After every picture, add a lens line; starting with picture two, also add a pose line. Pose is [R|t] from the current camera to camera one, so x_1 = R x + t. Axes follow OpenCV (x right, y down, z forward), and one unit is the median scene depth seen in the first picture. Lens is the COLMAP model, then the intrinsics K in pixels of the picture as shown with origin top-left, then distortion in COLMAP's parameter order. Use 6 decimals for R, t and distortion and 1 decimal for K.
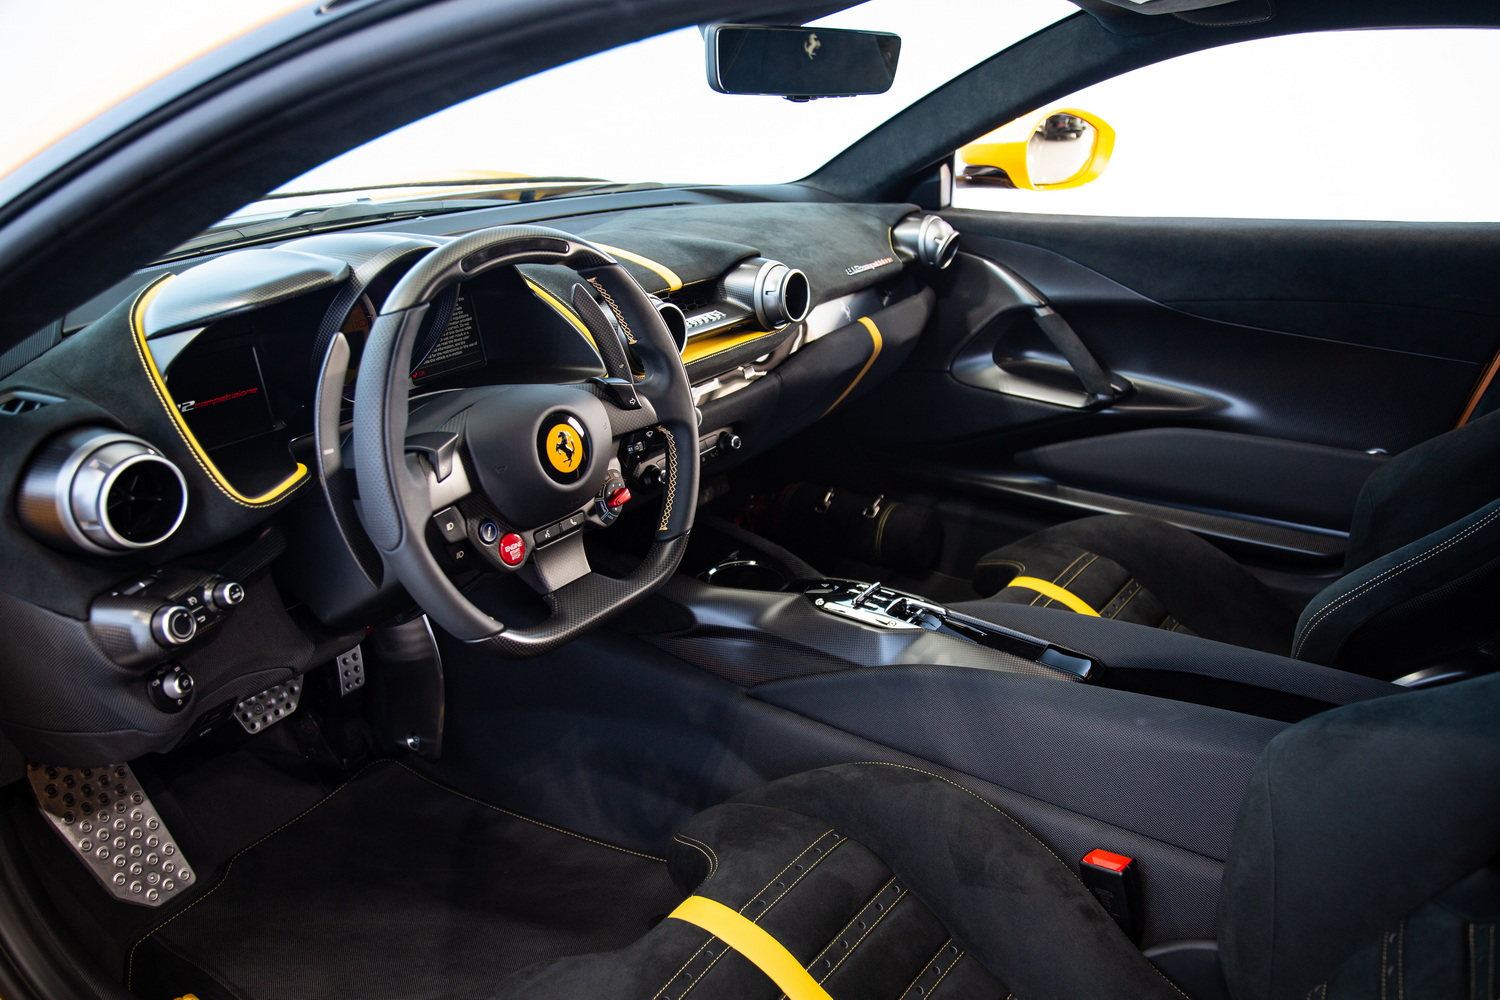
lens RADIAL K [[1166.3, 0, 750.0], [0, 1166.3, 500.0], [0, 0, 1]] dist [-0.081438, 0.067272]
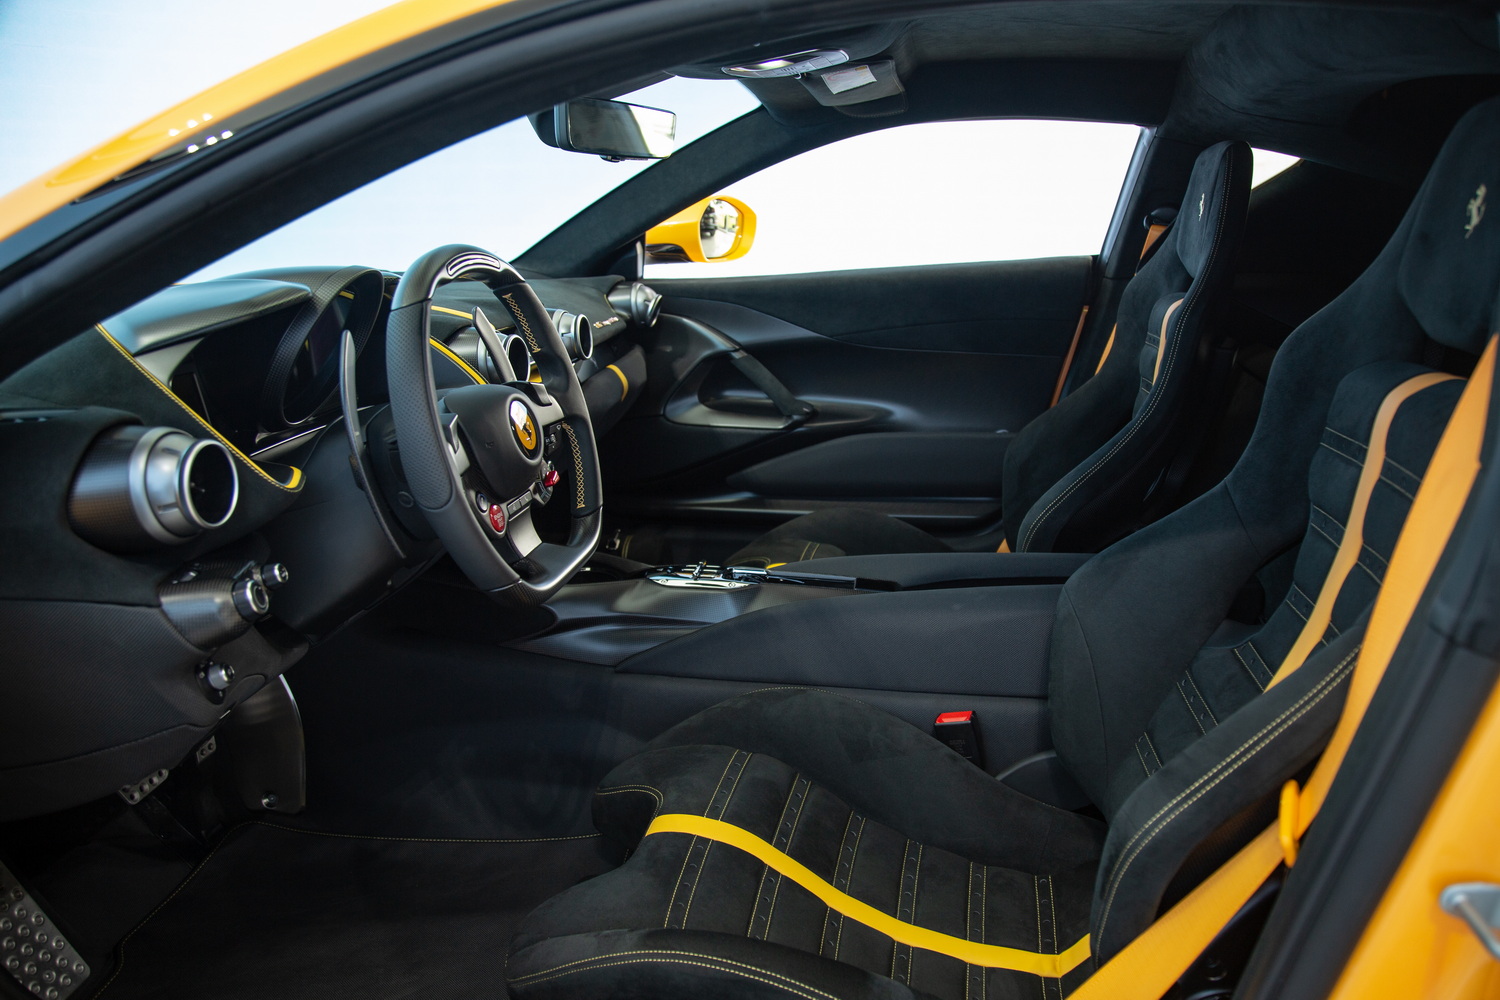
lens RADIAL K [[1111.0, 0, 750.0], [0, 1111.0, 500.0], [0, 0, 1]] dist [-0.093227, 0.068924]
pose [[0.911586, -0.120811, 0.392957, -0.294385], [0.163140, 0.983669, -0.076034, 0.107969], [-0.377354, 0.133419, 0.916408, -0.066433]]
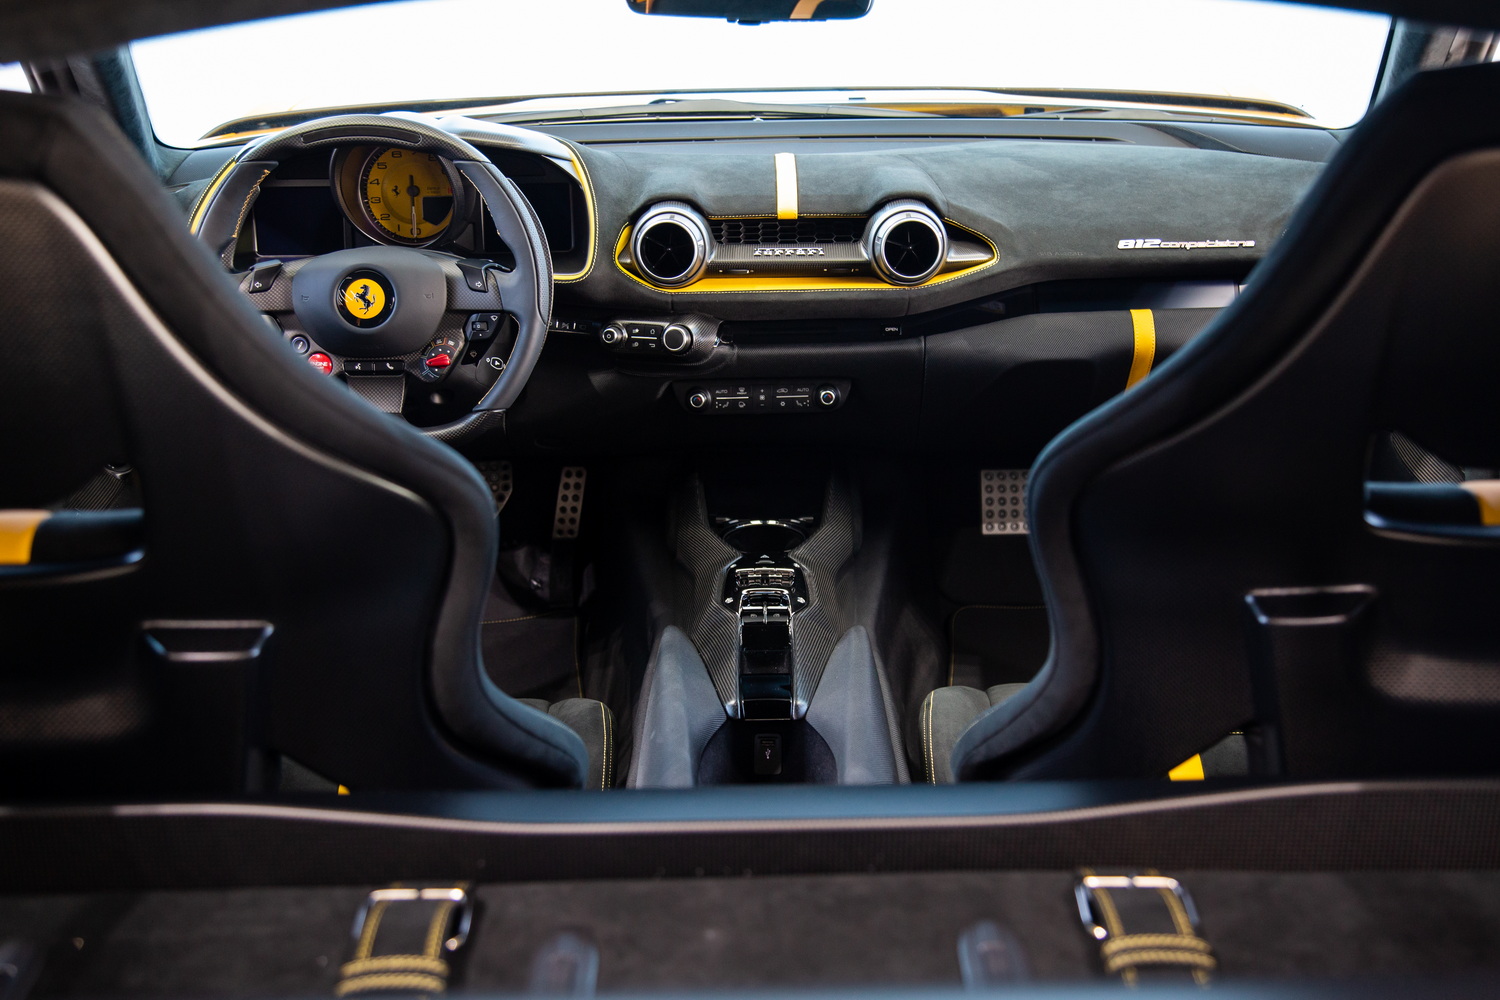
lens RADIAL K [[1671.8, 0, 750.0], [0, 1671.8, 500.0], [0, 0, 1]] dist [-0.004861, -0.001402]
pose [[0.548923, 0.274067, -0.789665, 1.113251], [-0.289376, 0.948608, 0.128076, -0.137031], [0.784184, 0.158207, 0.600021, 0.220281]]
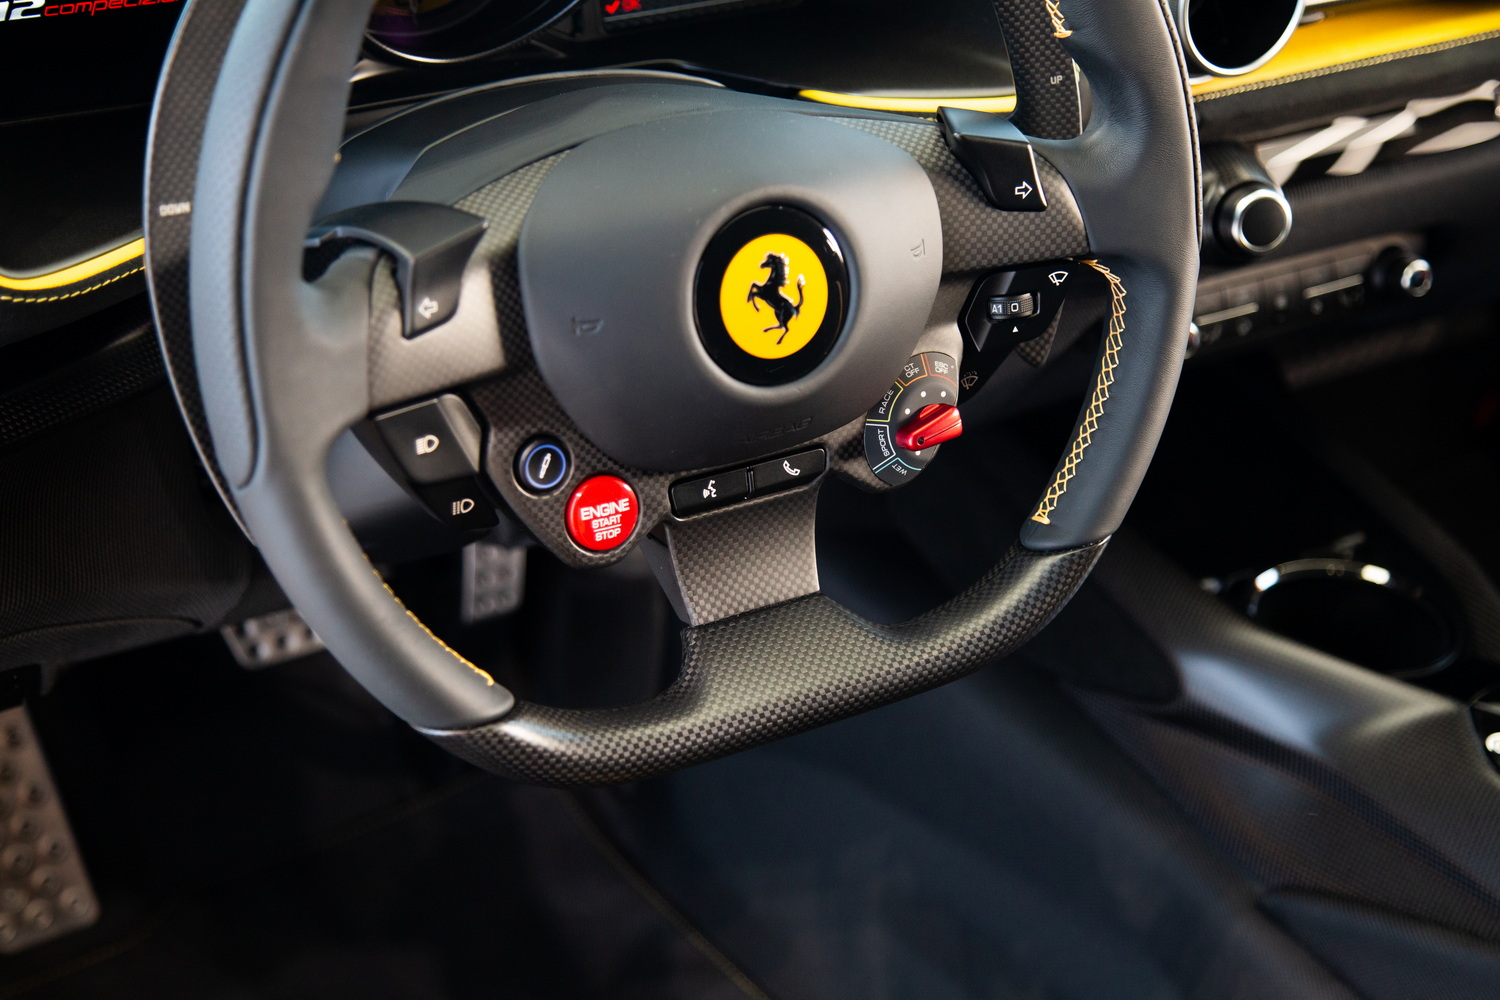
lens RADIAL K [[2208.7, 0, 750.0], [0, 2208.7, 500.0], [0, 0, 1]] dist [0.161406, 0.026333]
pose [[0.898803, 0.247226, -0.361985, 0.089399], [-0.189595, 0.963796, 0.187487, -0.086401], [0.395231, -0.099884, 0.913135, 0.226990]]
